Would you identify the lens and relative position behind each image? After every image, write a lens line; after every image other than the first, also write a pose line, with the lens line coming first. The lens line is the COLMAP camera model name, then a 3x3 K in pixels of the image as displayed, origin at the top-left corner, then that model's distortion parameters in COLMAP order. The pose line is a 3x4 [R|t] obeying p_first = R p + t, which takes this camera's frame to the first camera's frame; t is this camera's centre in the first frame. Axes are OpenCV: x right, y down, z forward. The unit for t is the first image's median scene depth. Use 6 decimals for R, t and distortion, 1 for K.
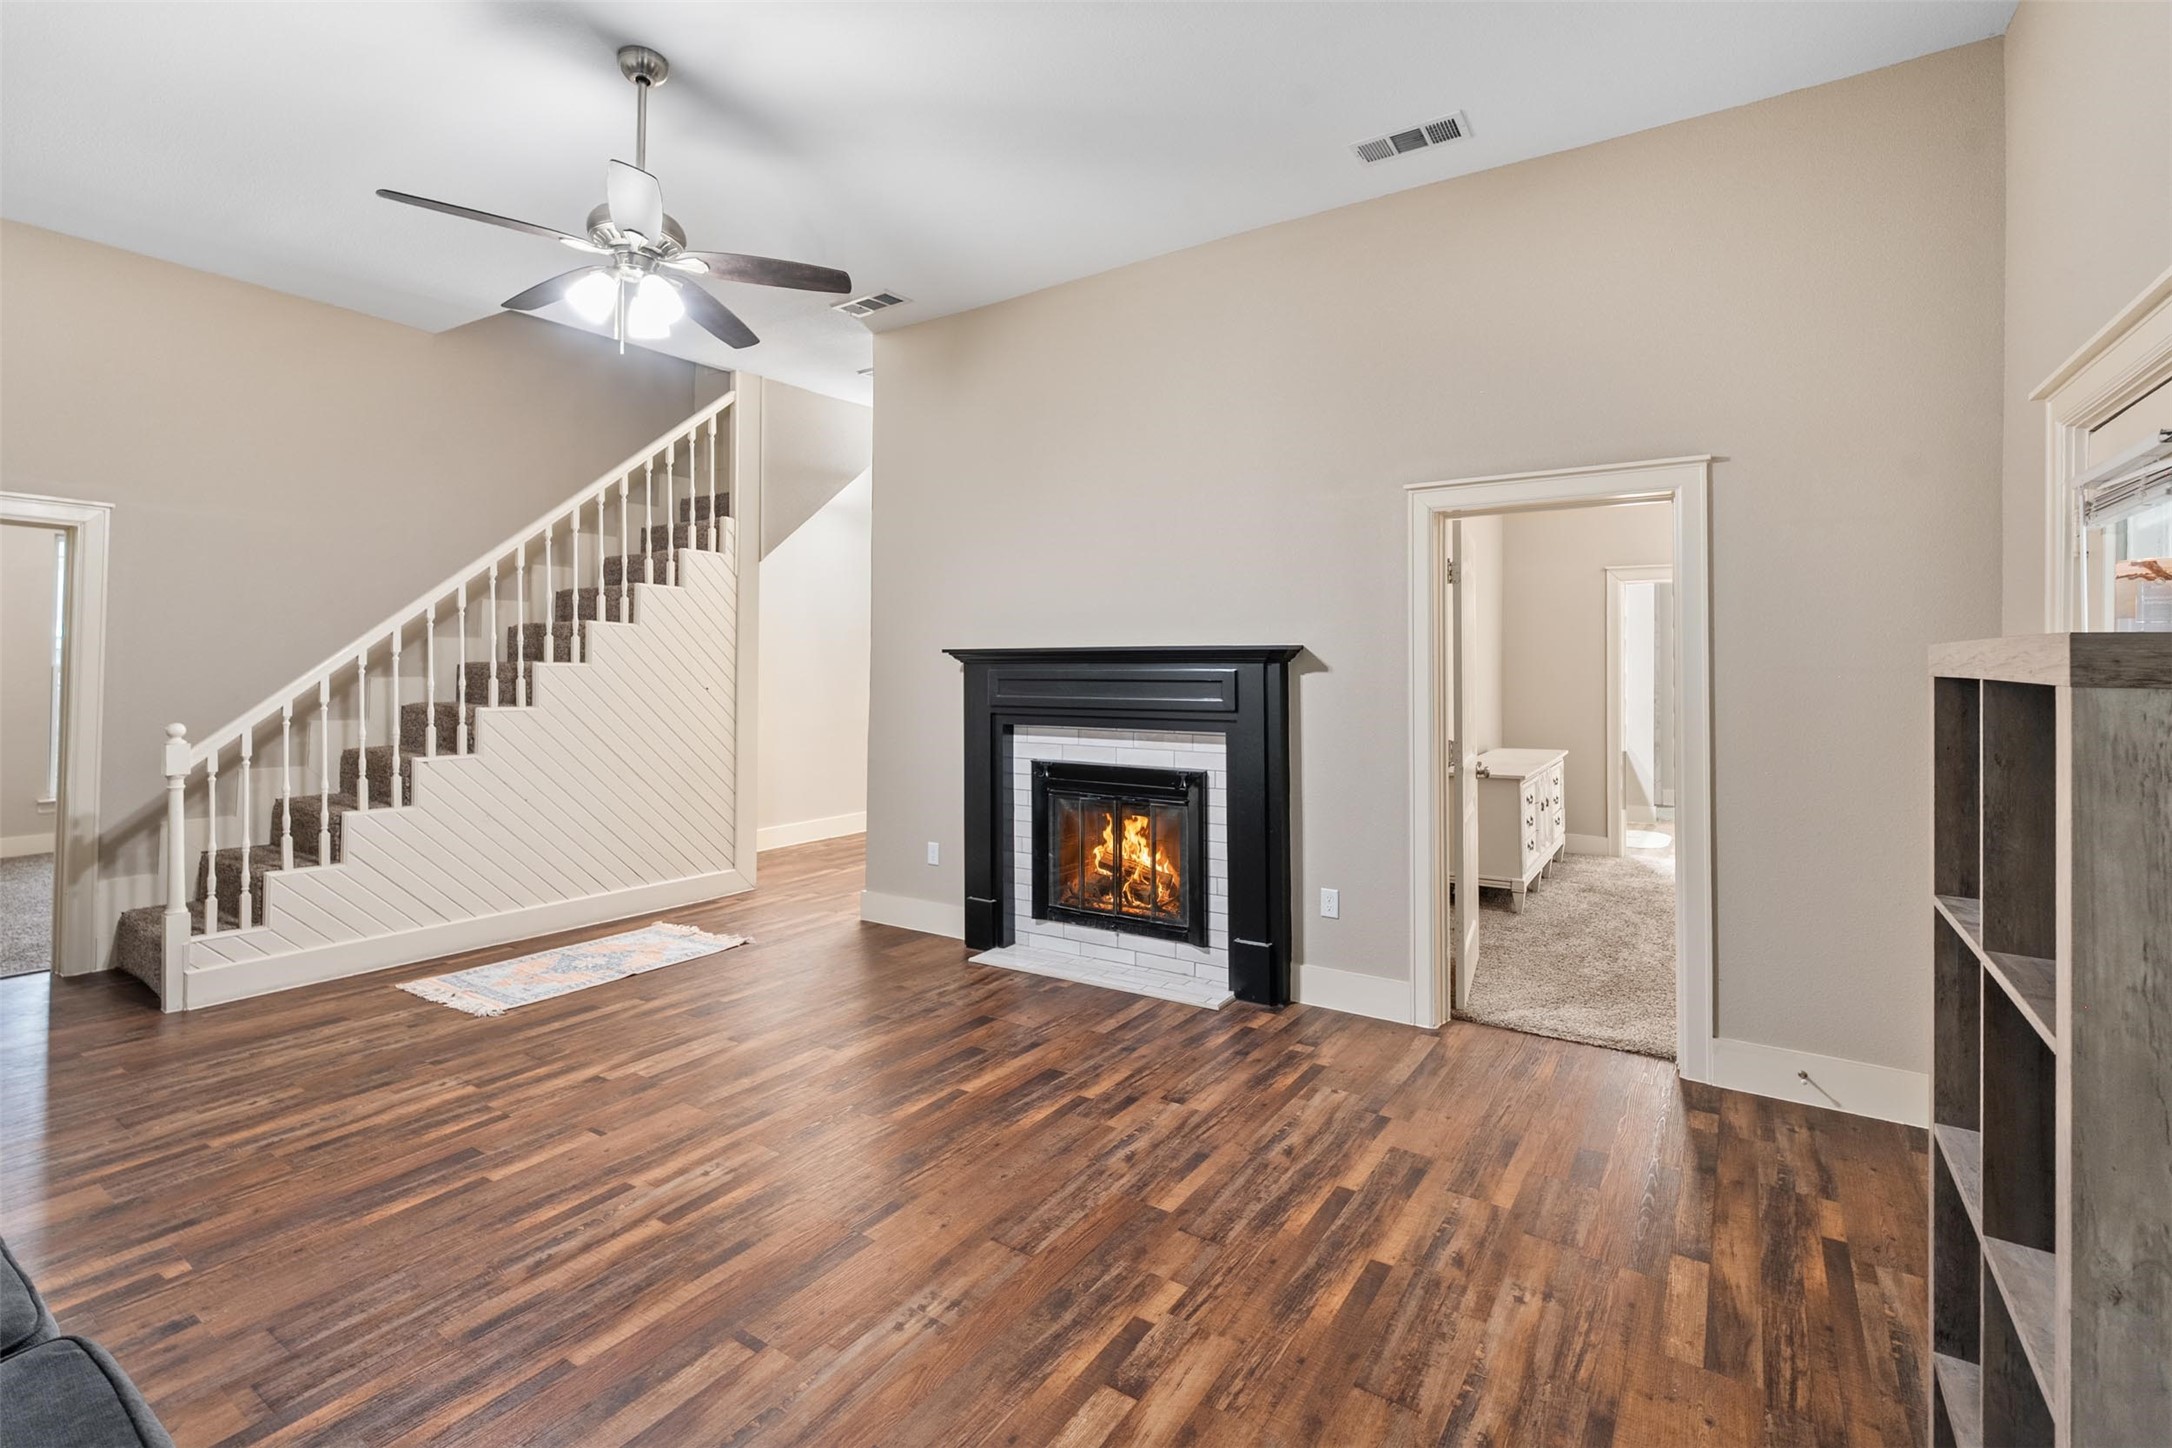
lens RADIAL K [[986.3, 0, 1080.2], [0, 986.3, 668.3], [0, 0, 1]] dist [-0.002857, 0.000674]
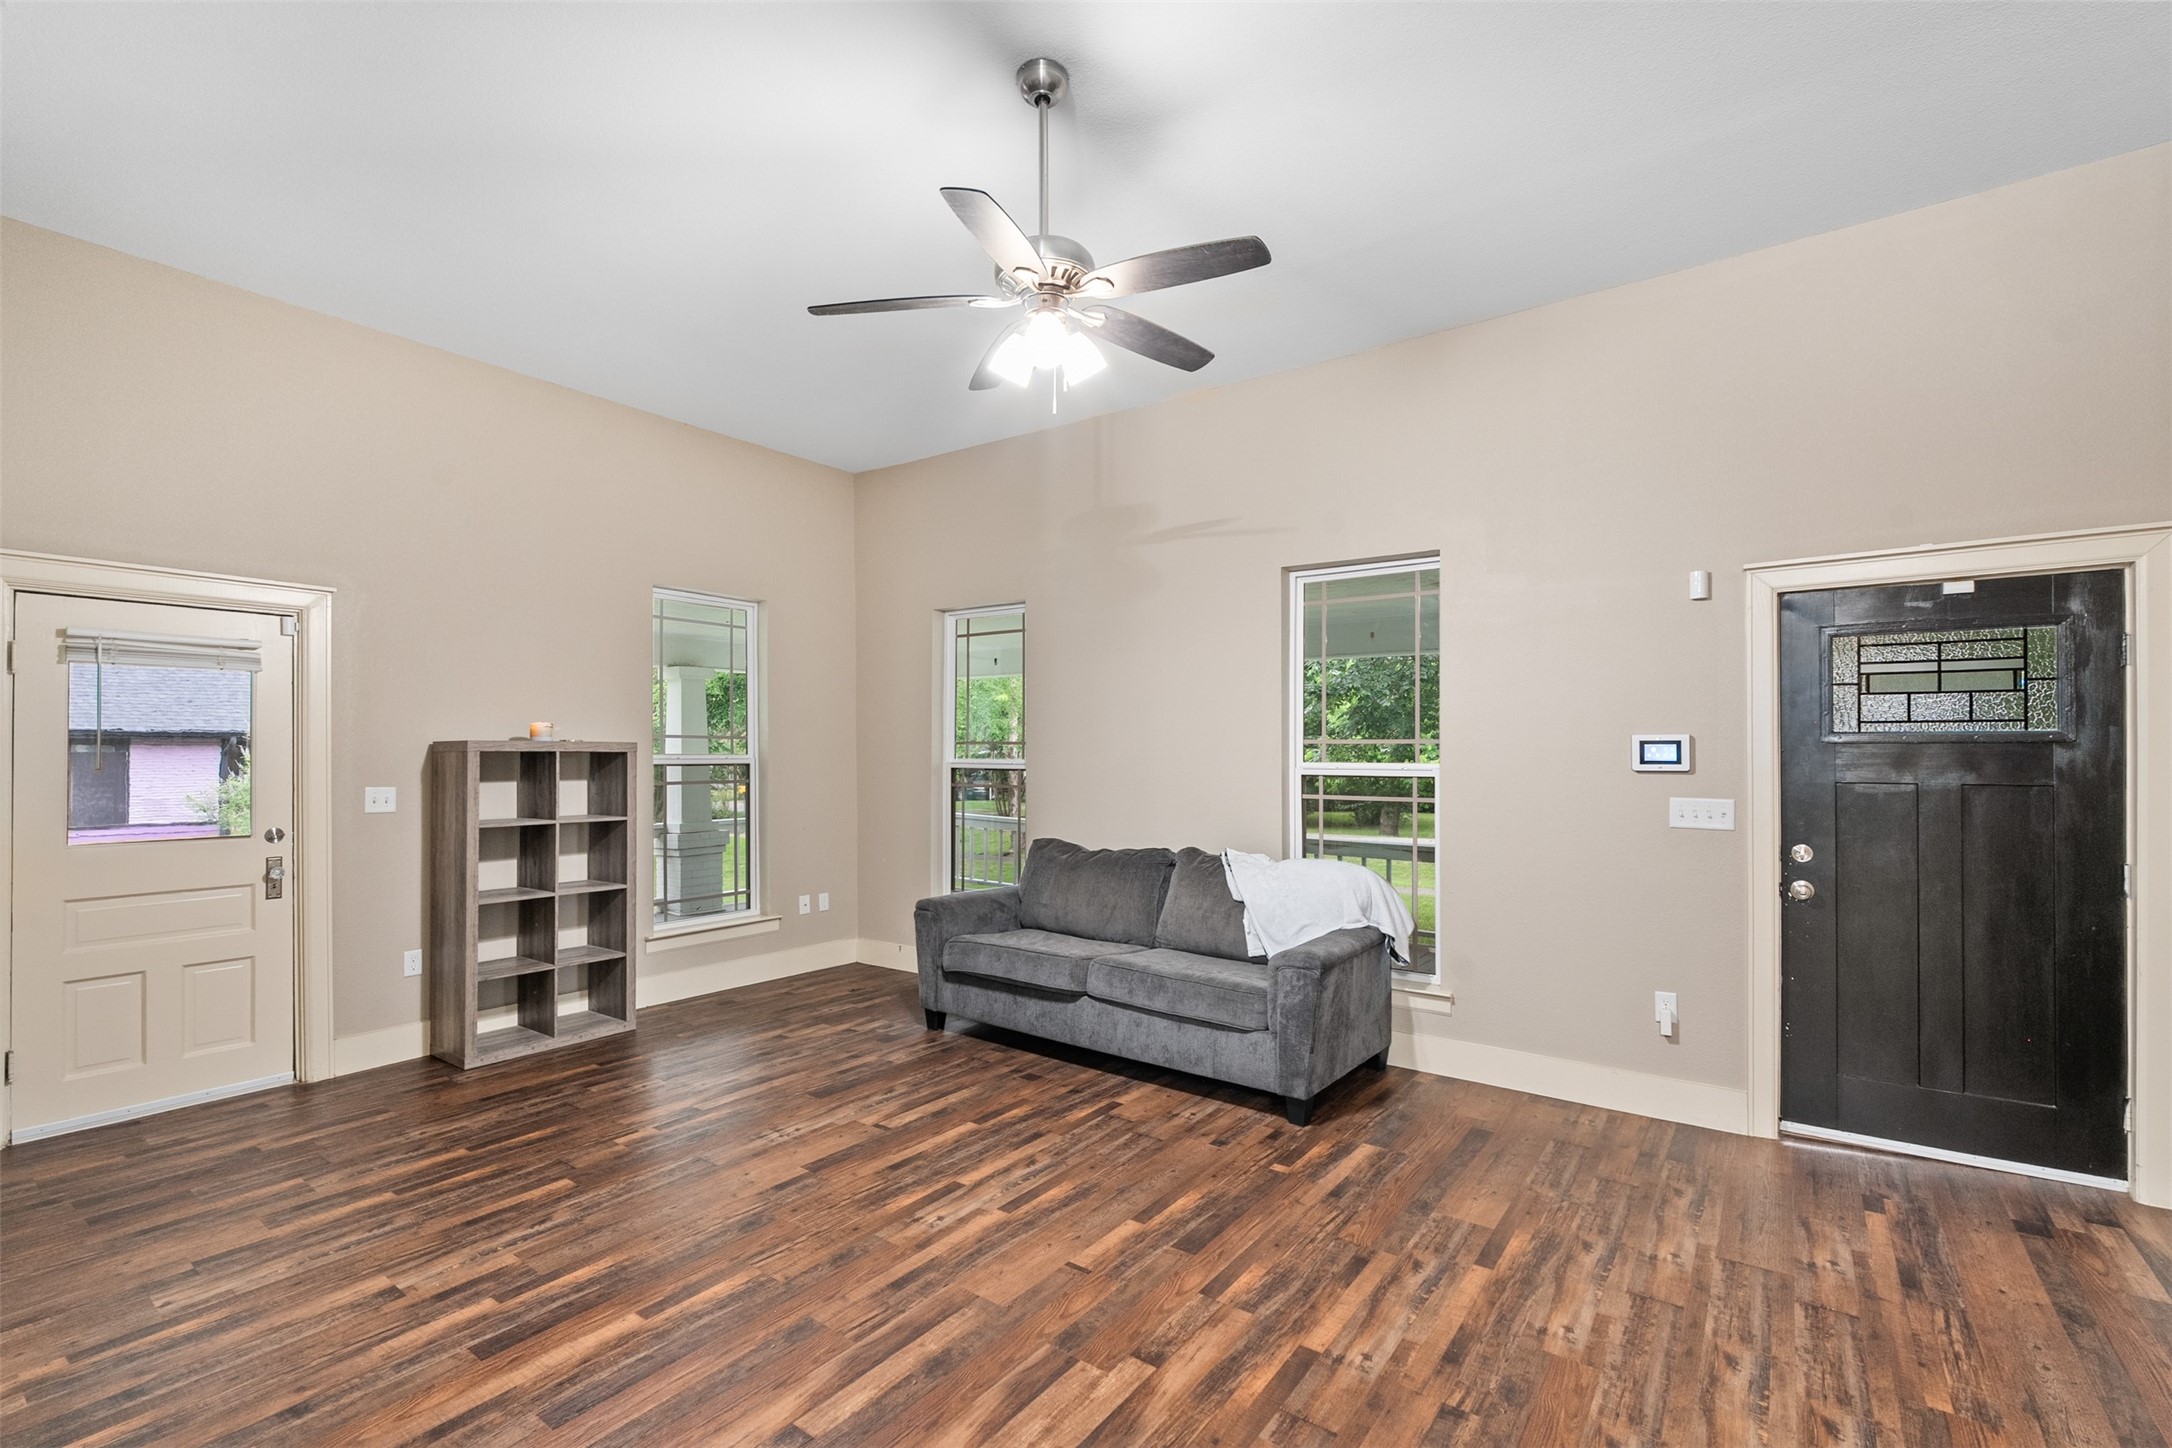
lens RADIAL K [[952.9, 0, 1082.5], [0, 952.9, 710.9], [0, 0, 1]] dist [-0.001385, -0.000118]
pose [[-0.999320, -0.001259, 0.036863, -0.562298], [-0.002636, 0.999299, -0.037349, -0.008083], [-0.036790, -0.037421, -0.998622, 2.020391]]
